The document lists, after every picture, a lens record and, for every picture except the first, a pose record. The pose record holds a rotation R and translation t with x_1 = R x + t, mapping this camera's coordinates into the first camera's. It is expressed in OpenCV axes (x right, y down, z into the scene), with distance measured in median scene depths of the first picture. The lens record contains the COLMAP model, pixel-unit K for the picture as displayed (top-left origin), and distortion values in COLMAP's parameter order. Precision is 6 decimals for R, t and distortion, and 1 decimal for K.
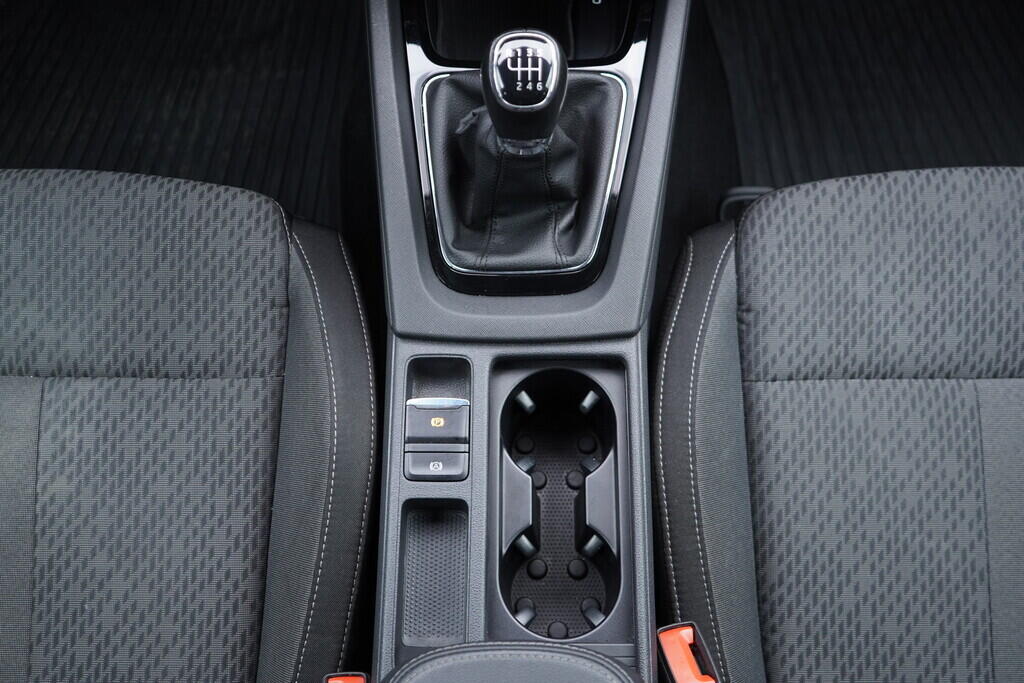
lens RADIAL K [[1054.1, 0, 525.6], [0, 1054.1, 340.5], [0, 0, 1]] dist [-0.001696, 0.003043]
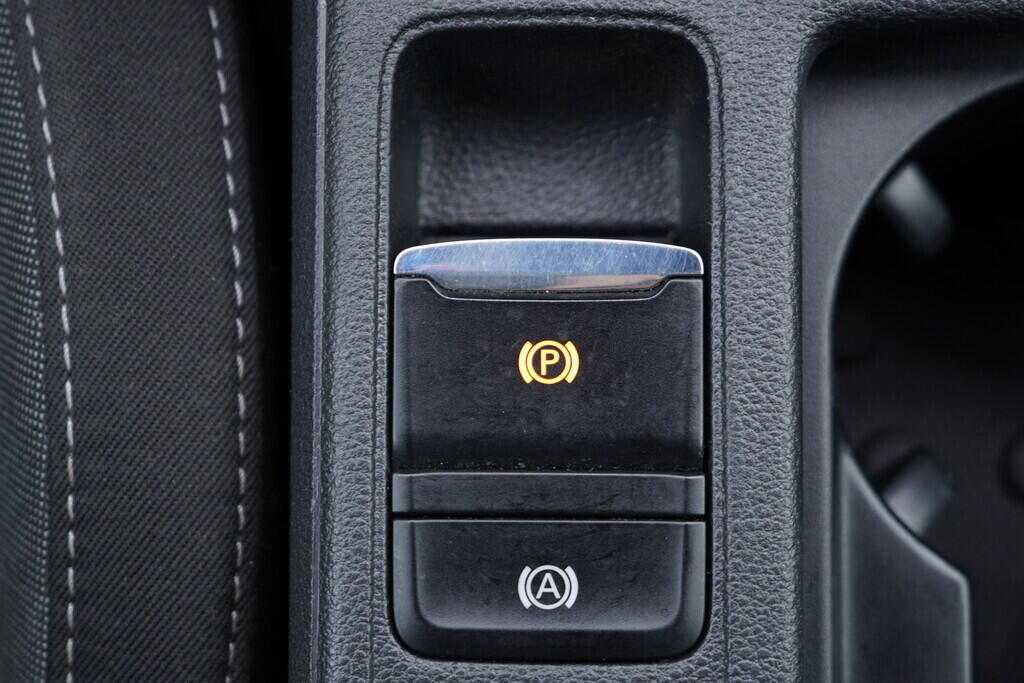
lens RADIAL K [[1481.9, 0, 512.0], [0, 1481.9, 341.5], [0, 0, 1]] dist [-0.010425, -0.016912]
pose [[0.998956, 0.003644, -0.045542, -0.076684], [0.010083, 0.954653, 0.297552, -0.010714], [0.044561, -0.297700, 0.953619, 0.720912]]
